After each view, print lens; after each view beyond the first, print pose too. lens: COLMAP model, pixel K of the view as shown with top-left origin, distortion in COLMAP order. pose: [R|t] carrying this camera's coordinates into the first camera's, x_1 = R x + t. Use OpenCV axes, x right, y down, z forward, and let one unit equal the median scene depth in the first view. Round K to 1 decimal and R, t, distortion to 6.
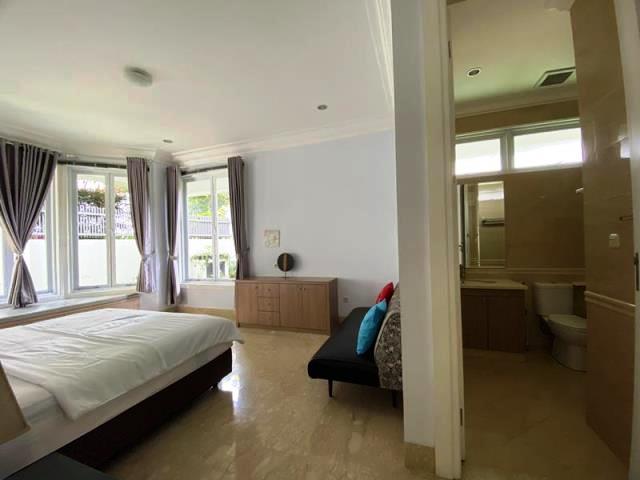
lens RADIAL K [[258.6, 0, 321.7], [0, 258.6, 242.0], [0, 0, 1]] dist [-0.005215, -0.000886]
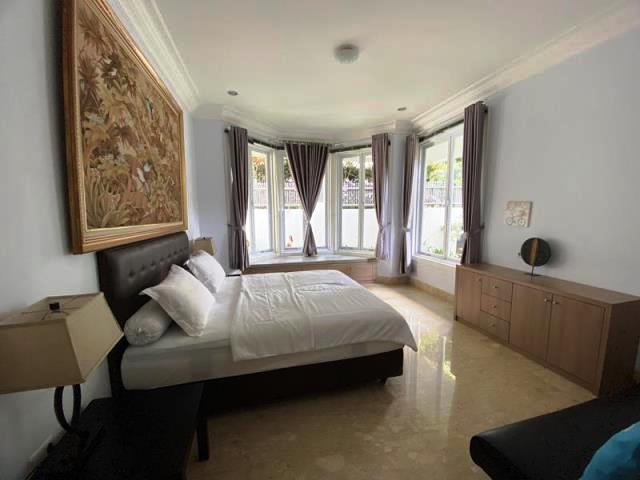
lens RADIAL K [[258.8, 0, 320.6], [0, 258.8, 241.9], [0, 0, 1]] dist [0.001100, -0.000726]
pose [[0.554816, 0.117098, -0.823691, 0.091475], [-0.004749, 0.990475, 0.137610, -0.032059], [0.831959, -0.072436, 0.550088, 0.185030]]
